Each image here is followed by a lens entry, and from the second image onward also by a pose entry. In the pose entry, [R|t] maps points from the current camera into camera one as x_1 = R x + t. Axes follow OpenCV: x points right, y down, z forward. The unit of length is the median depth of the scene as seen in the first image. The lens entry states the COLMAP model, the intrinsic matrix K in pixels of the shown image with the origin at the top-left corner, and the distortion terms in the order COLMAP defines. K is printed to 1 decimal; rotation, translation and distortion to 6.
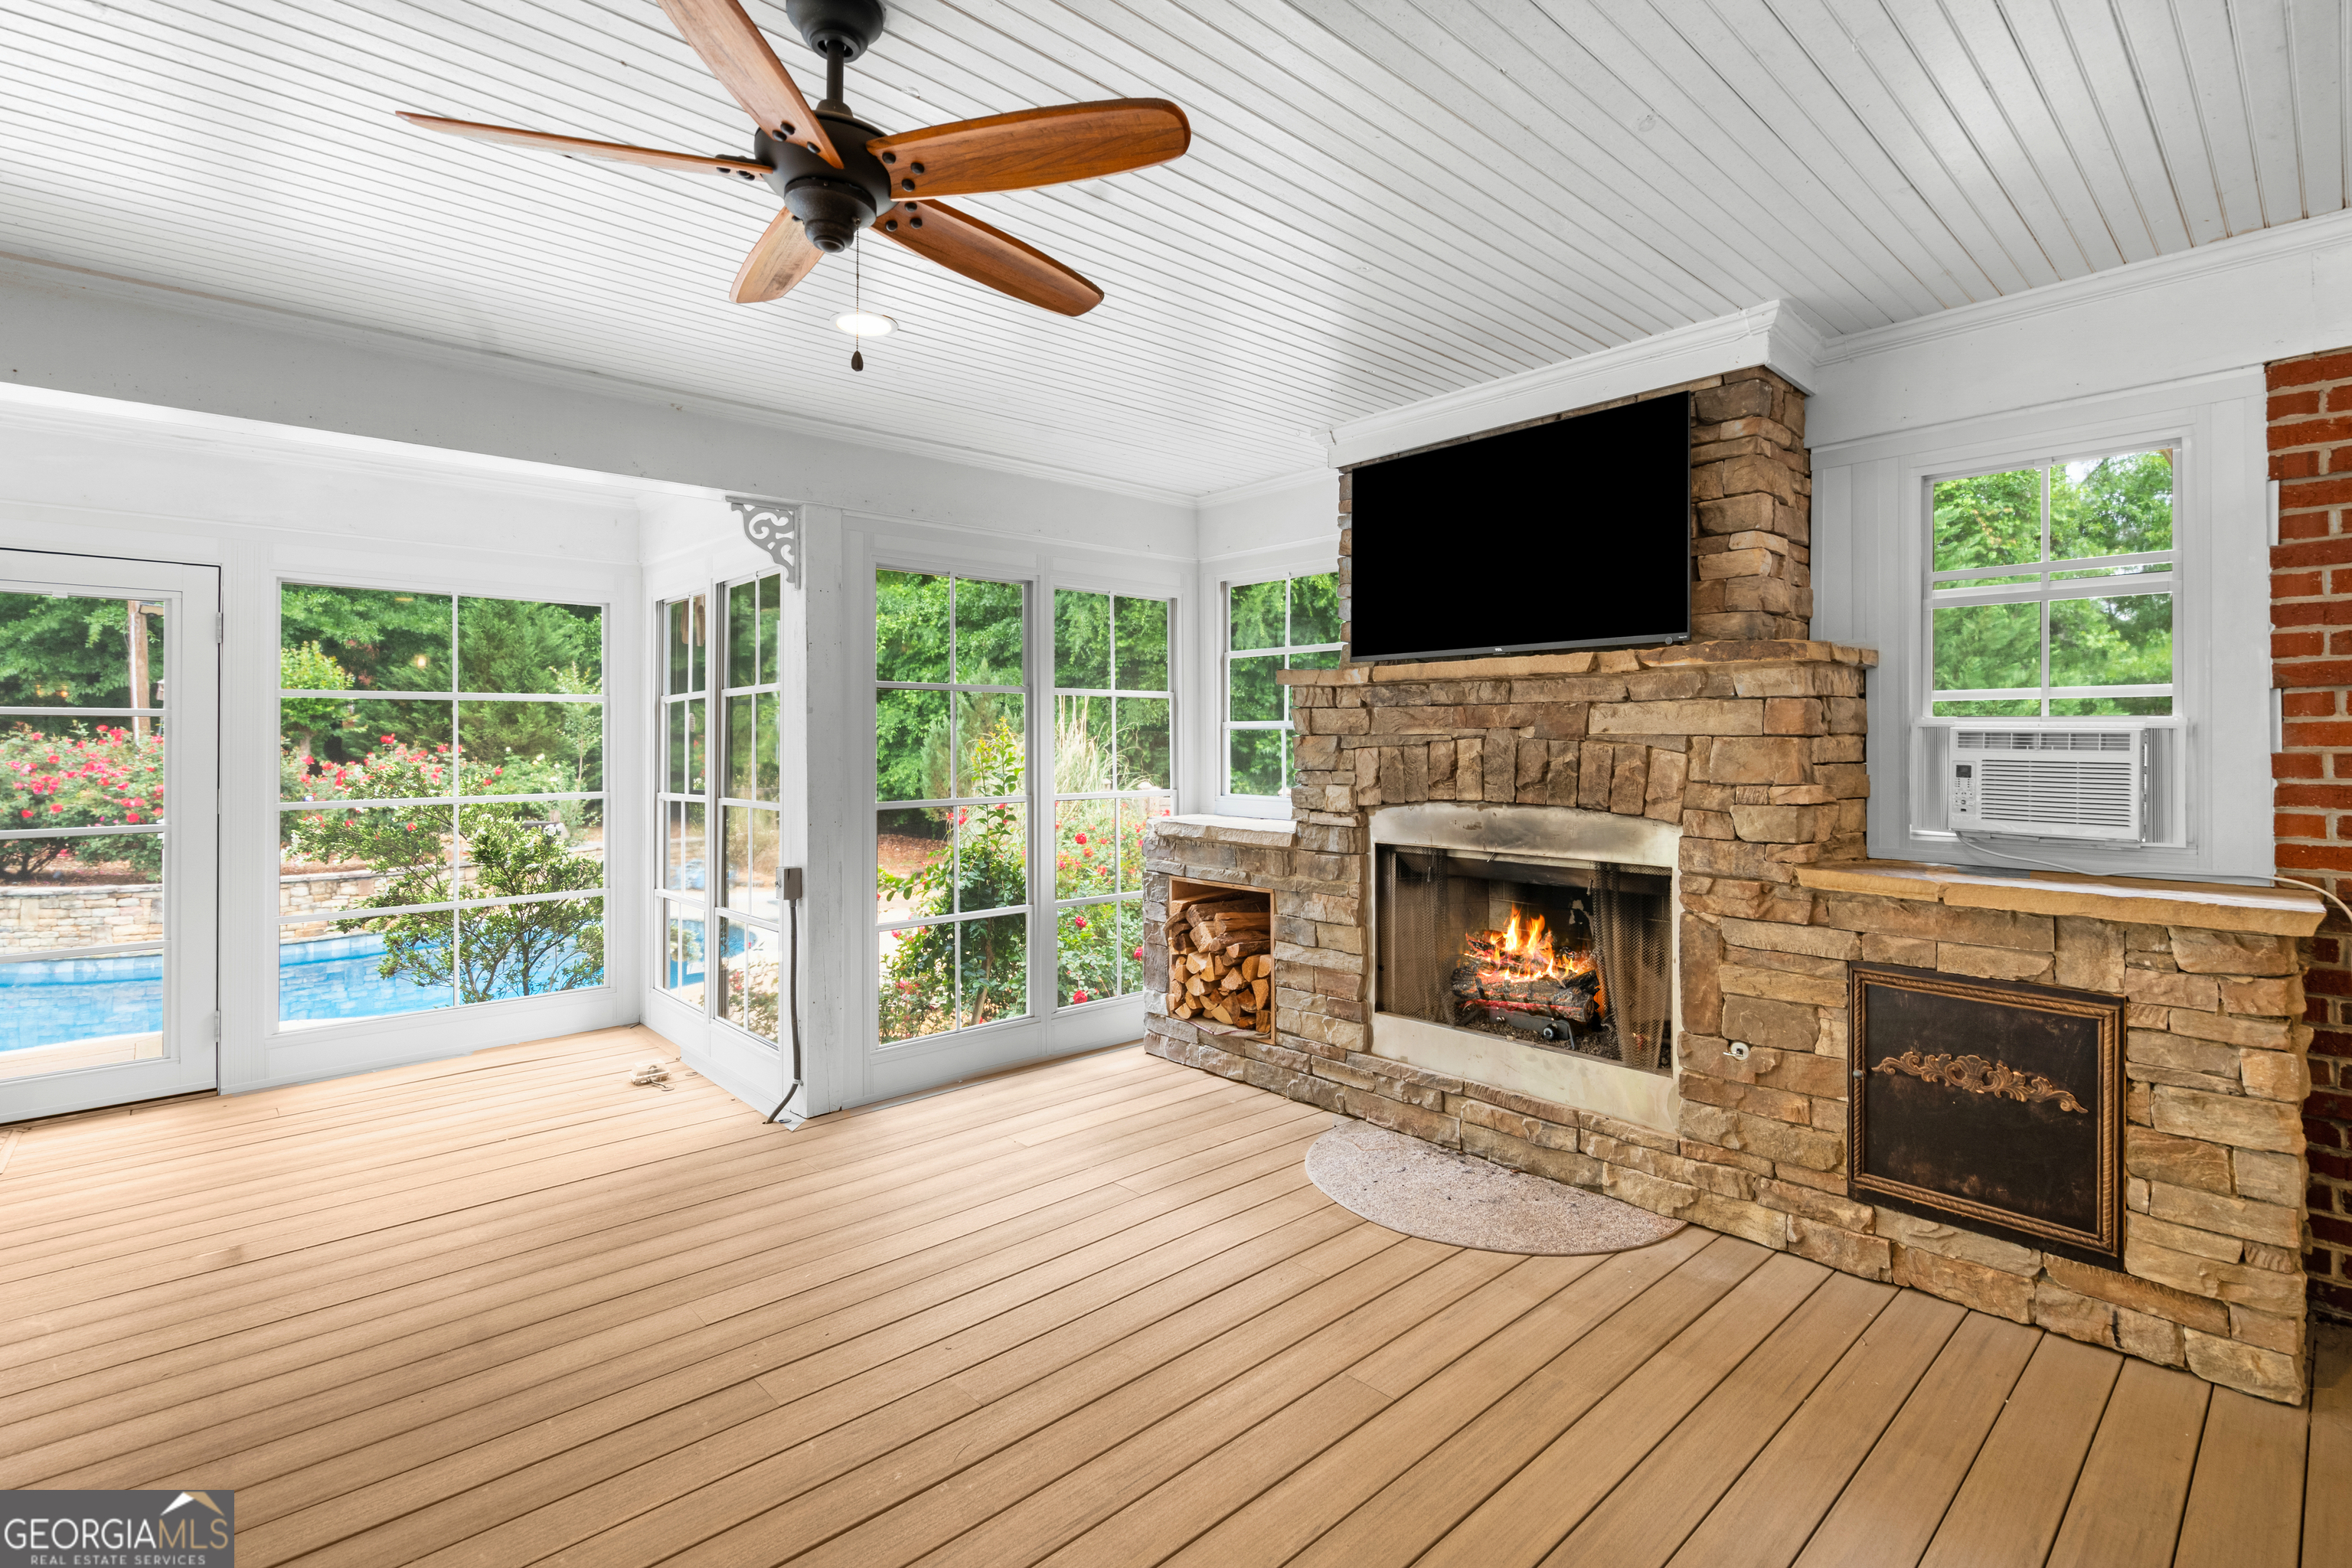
lens RADIAL K [[1104.4, 0, 1190.3], [0, 1104.4, 736.7], [0, 0, 1]] dist [-0.000790, -0.000513]
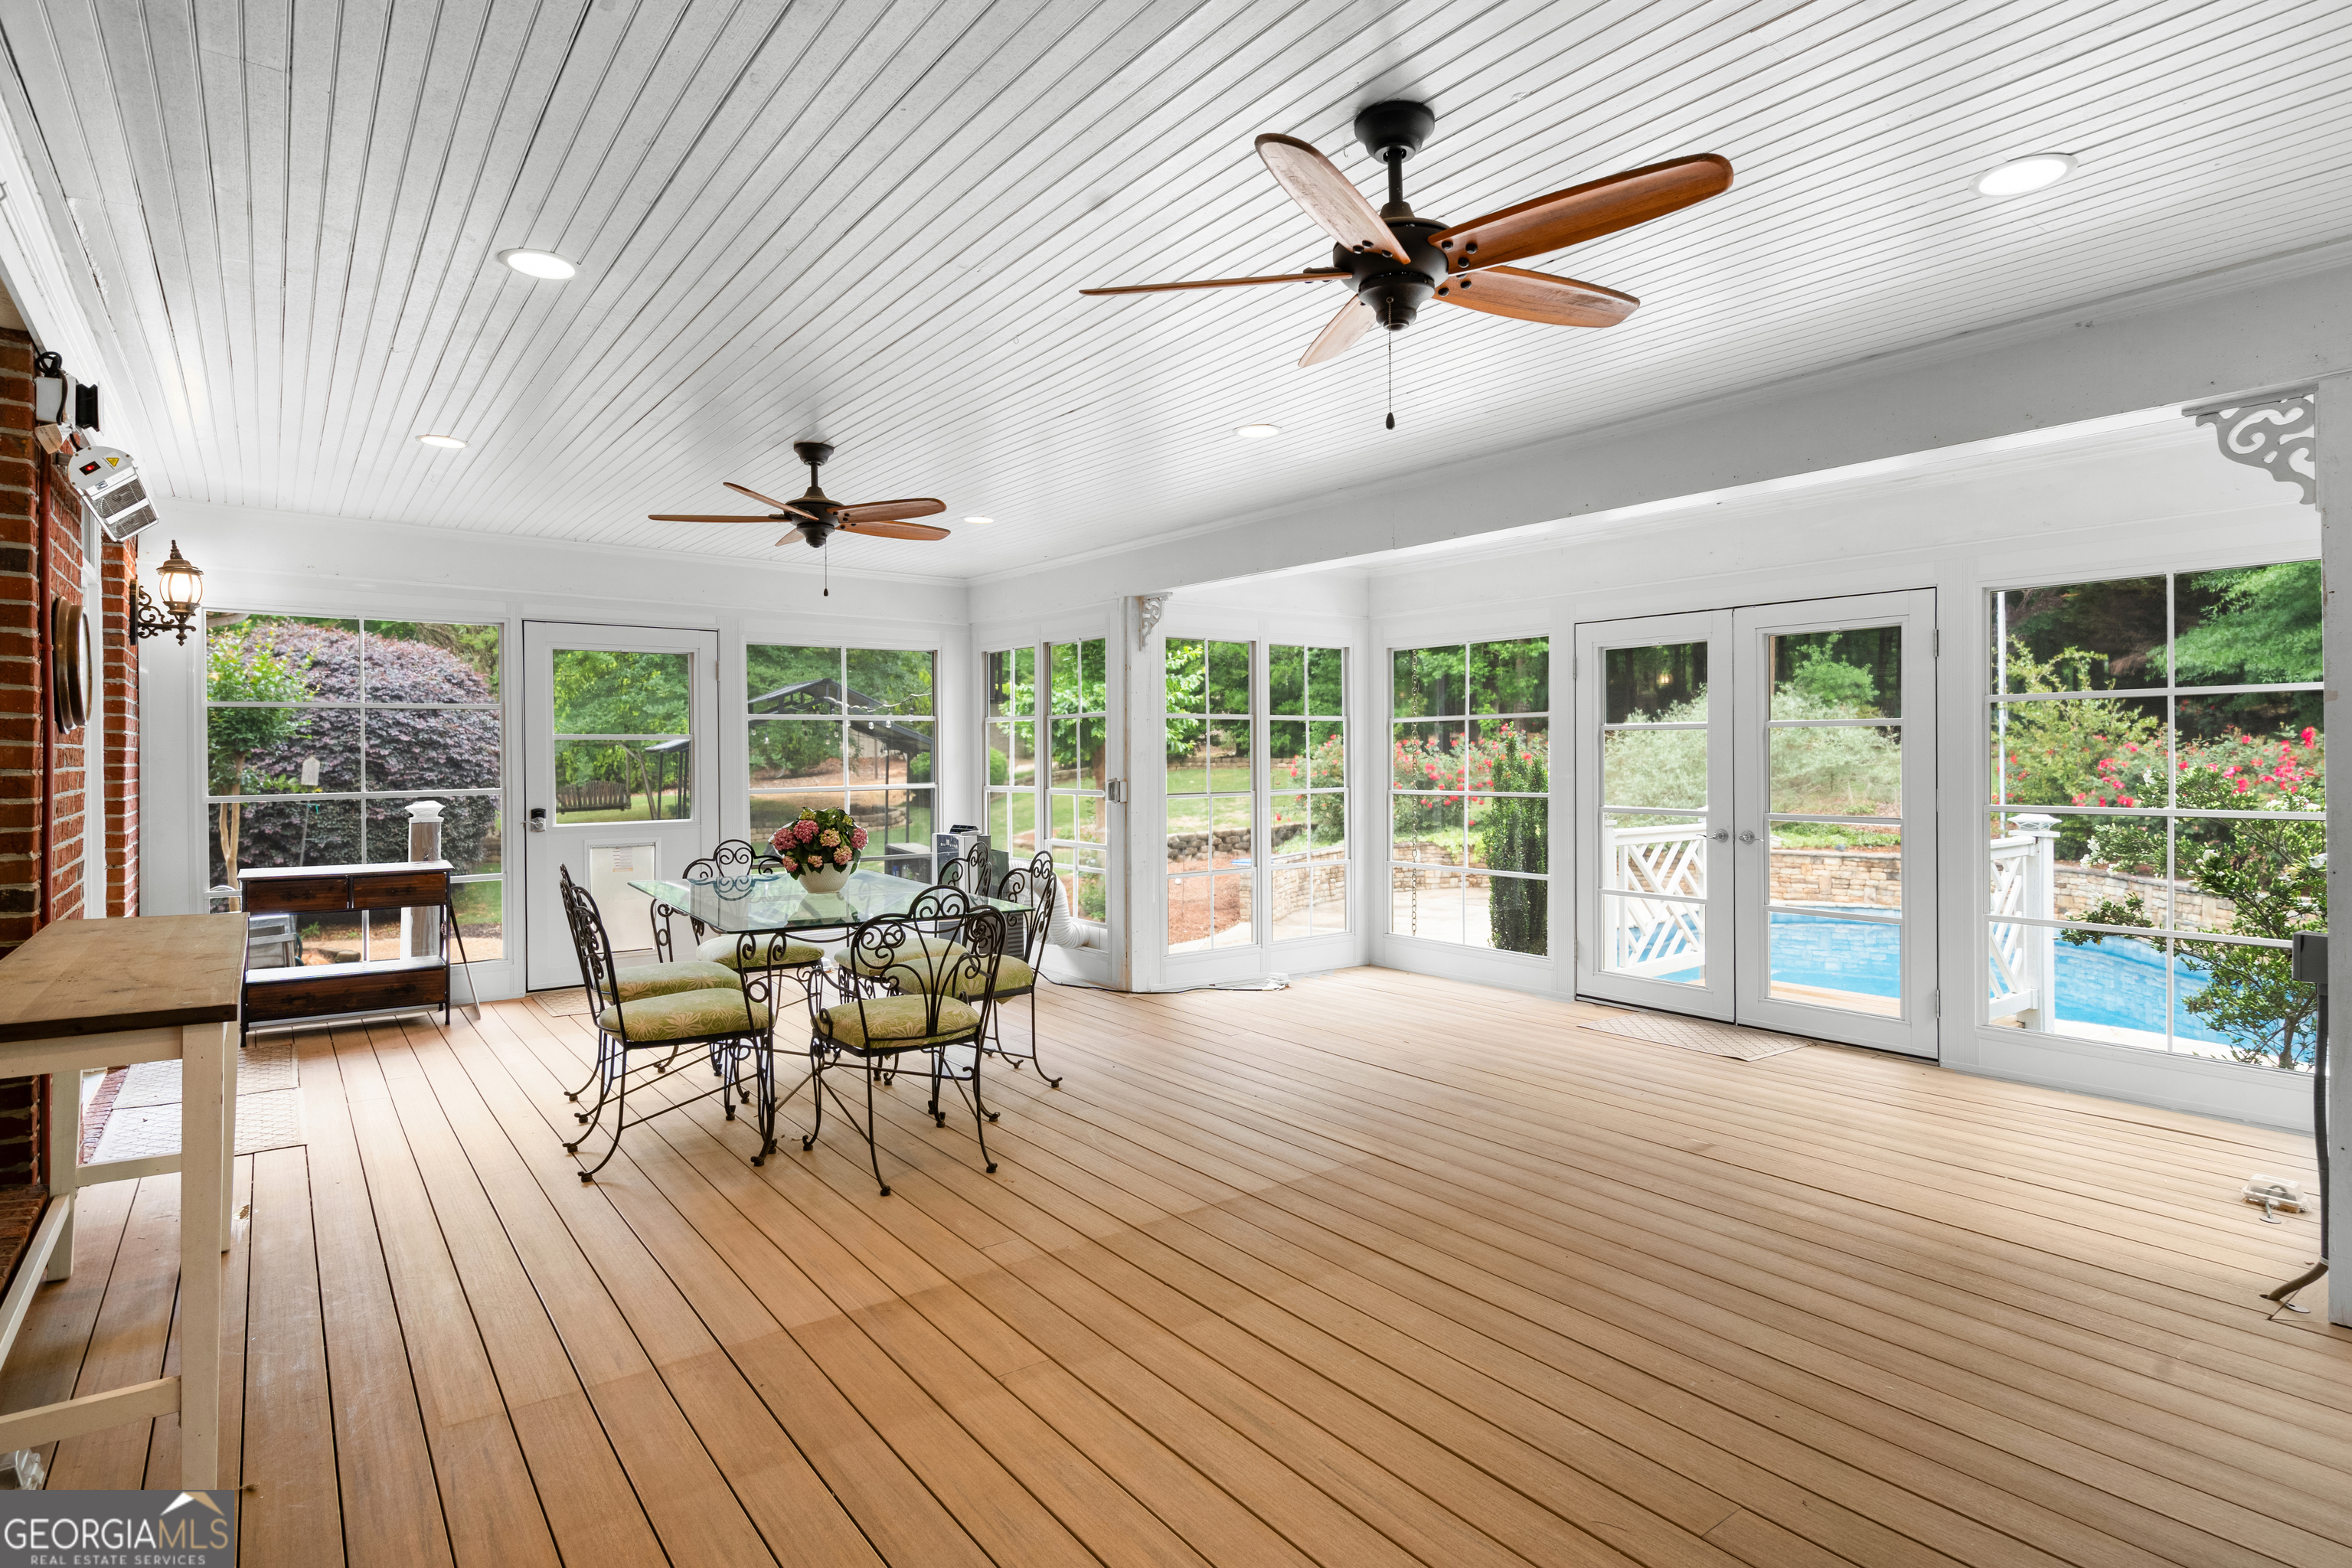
lens RADIAL K [[1218.0, 0, 1169.4], [0, 1218.0, 748.9], [0, 0, 1]] dist [0.001319, 0.000122]
pose [[-0.117654, 0.001547, -0.993053, 0.514594], [0.007823, 0.999969, 0.000631, 0.001688], [0.993024, -0.007694, -0.117662, 0.470380]]
